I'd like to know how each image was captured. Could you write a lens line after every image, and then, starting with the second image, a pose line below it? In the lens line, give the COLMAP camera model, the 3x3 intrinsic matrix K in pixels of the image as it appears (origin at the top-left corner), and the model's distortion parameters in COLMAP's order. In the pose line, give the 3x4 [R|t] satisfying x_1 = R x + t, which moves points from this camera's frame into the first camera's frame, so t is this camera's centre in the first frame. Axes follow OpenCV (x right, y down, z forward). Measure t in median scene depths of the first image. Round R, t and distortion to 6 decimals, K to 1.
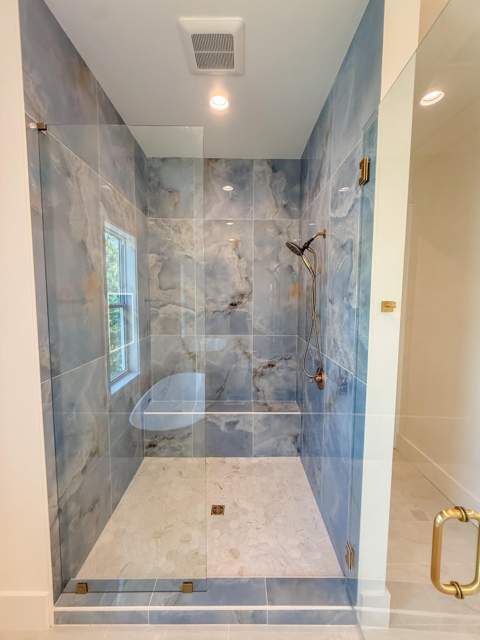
lens RADIAL K [[258.7, 0, 242.1], [0, 258.7, 316.6], [0, 0, 1]] dist [0.000860, 0.000491]
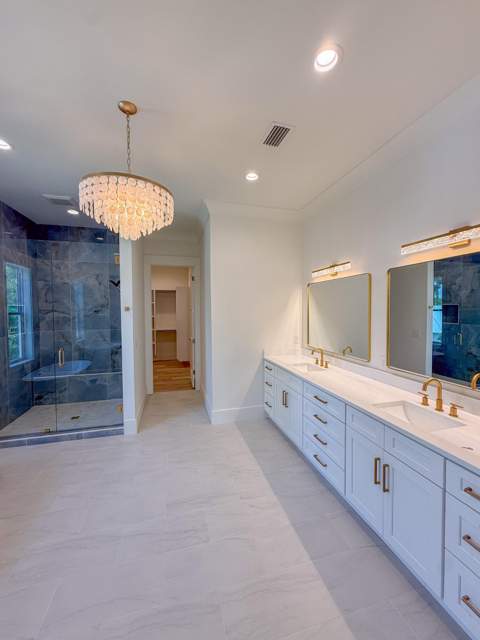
lens RADIAL K [[258.7, 0, 240.4], [0, 258.7, 317.8], [0, 0, 1]] dist [0.000860, 0.000491]
pose [[0.969094, -0.016730, 0.246122, 0.479225], [0.026787, 0.998935, -0.037572, 0.086256], [-0.245231, 0.043004, 0.968510, -0.901557]]
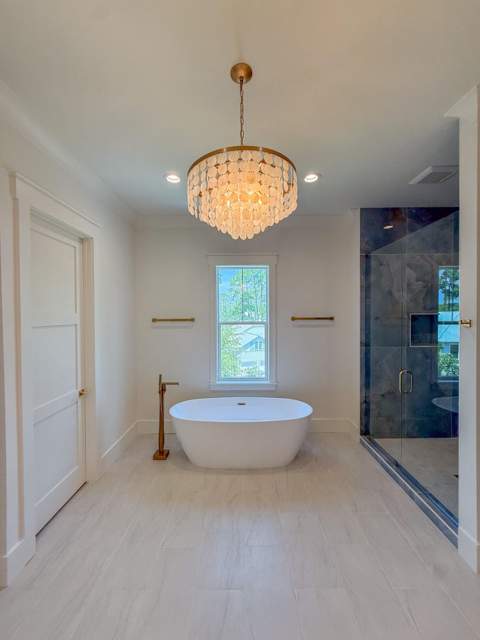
lens RADIAL K [[258.7, 0, 241.9], [0, 258.7, 319.2], [0, 0, 1]] dist [0.000860, 0.000491]
pose [[-0.006311, 0.008404, -0.999945, 0.928816], [-0.075106, 0.997136, 0.008854, 0.013301], [0.997156, 0.075158, -0.005661, -0.123721]]
